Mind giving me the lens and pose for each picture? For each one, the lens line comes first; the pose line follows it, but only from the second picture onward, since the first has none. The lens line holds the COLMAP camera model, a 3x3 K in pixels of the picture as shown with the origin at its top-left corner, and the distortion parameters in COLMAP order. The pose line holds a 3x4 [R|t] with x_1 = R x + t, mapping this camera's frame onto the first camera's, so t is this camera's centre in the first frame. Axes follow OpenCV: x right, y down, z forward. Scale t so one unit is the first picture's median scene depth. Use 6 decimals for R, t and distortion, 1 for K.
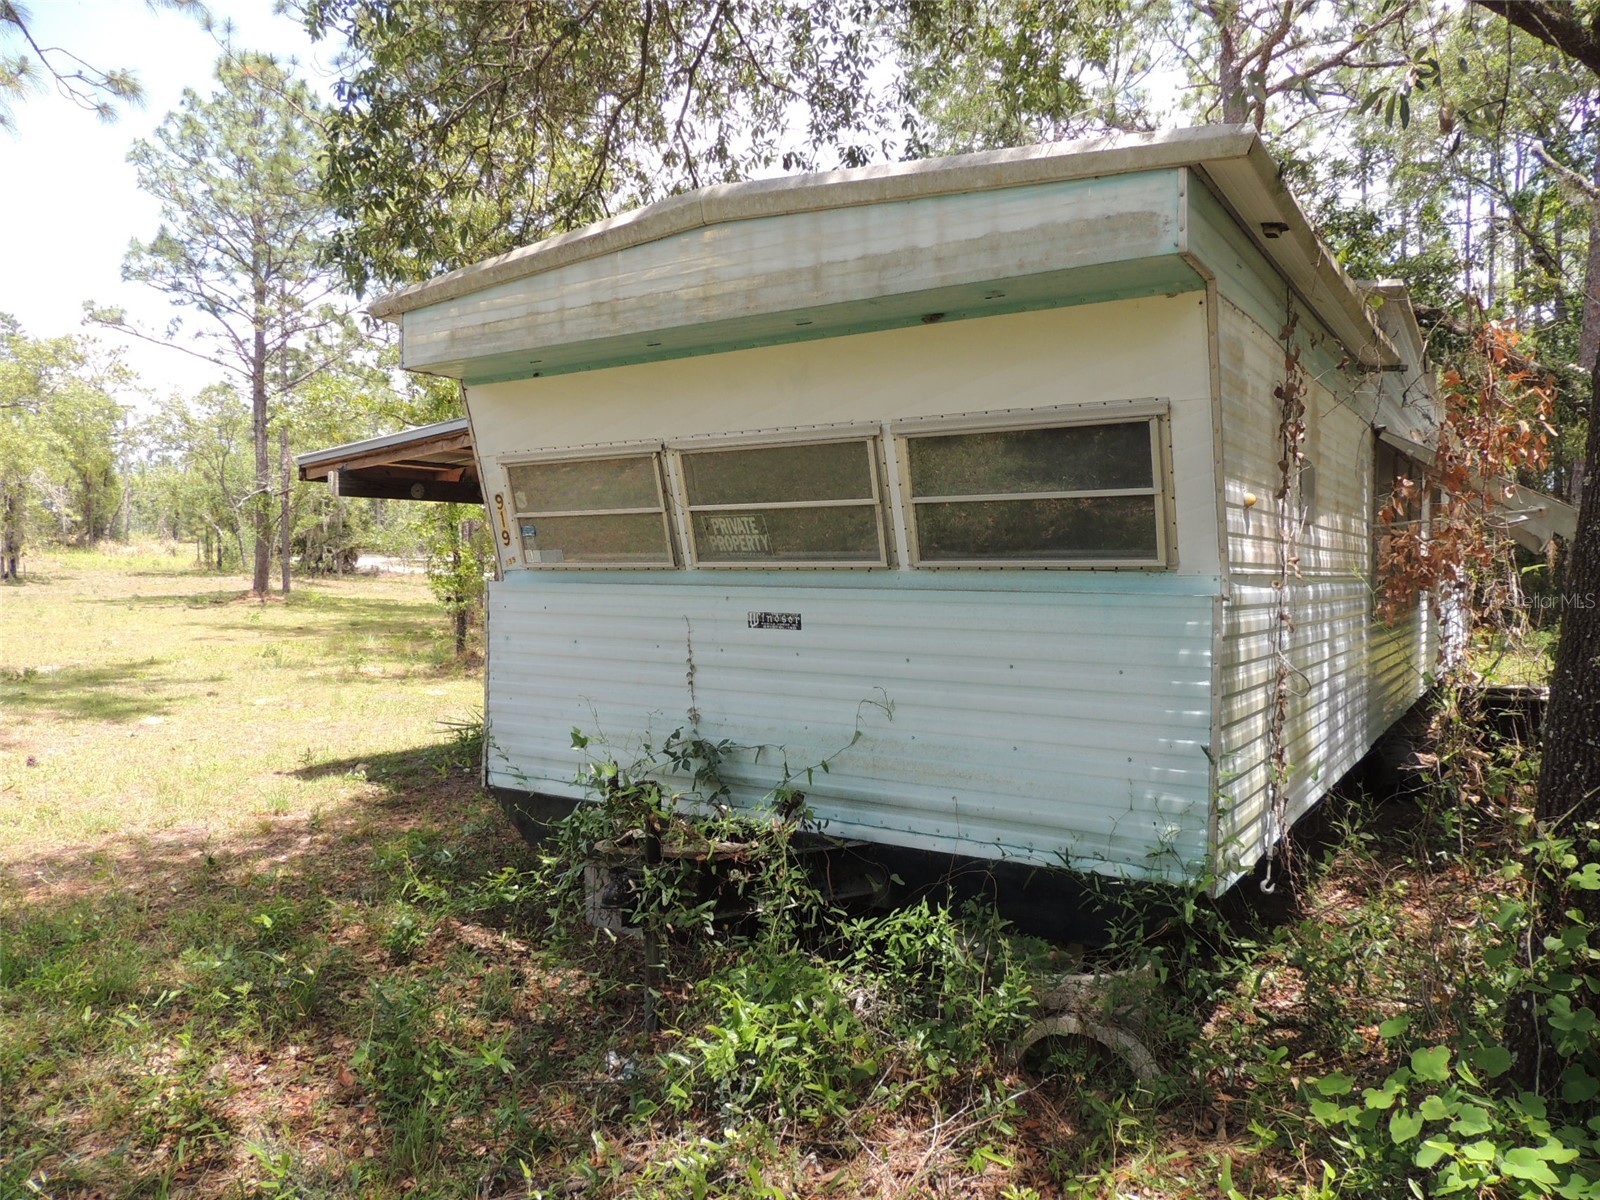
lens RADIAL K [[1149.7, 0, 804.8], [0, 1149.7, 604.0], [0, 0, 1]] dist [-0.013914, -0.000386]
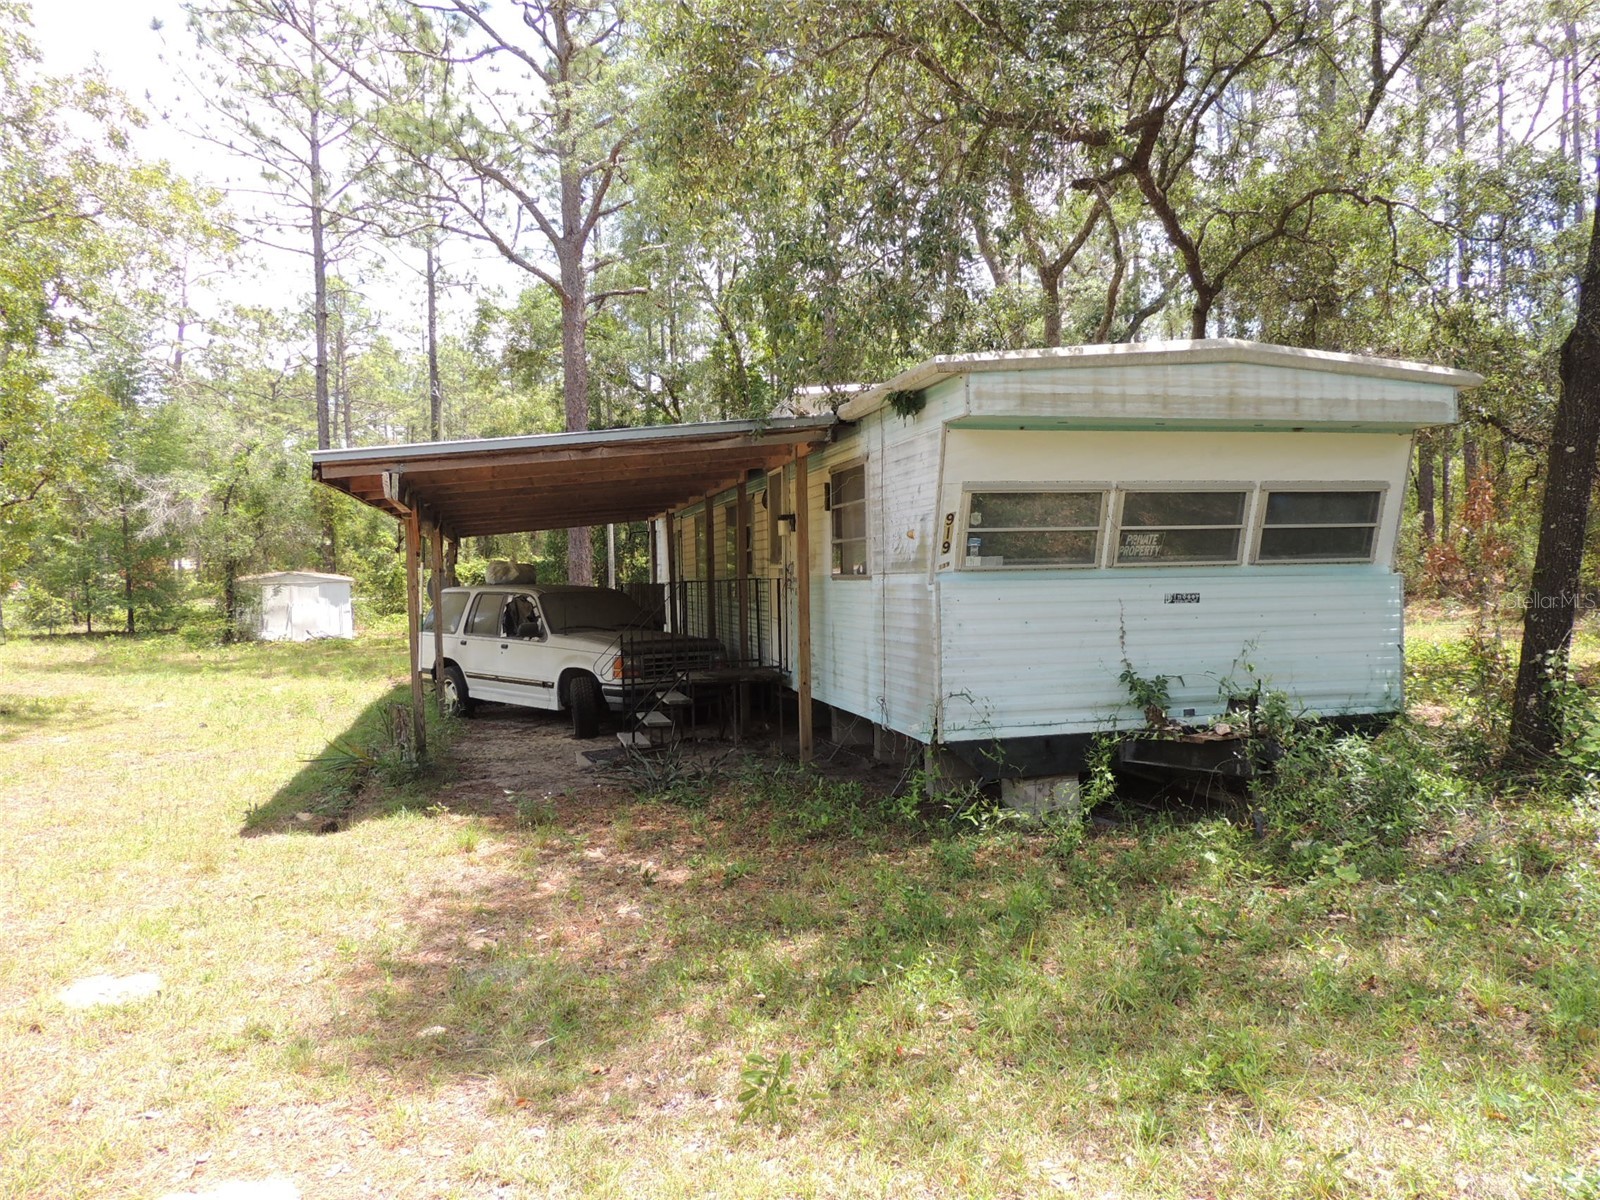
lens RADIAL K [[1149.7, 0, 804.8], [0, 1149.7, 604.0], [0, 0, 1]] dist [-0.013914, -0.000386]
pose [[0.675771, -0.032896, 0.736377, -1.667718], [0.044918, 0.998985, 0.003406, -0.007048], [-0.735741, 0.030775, 0.676563, 0.311058]]
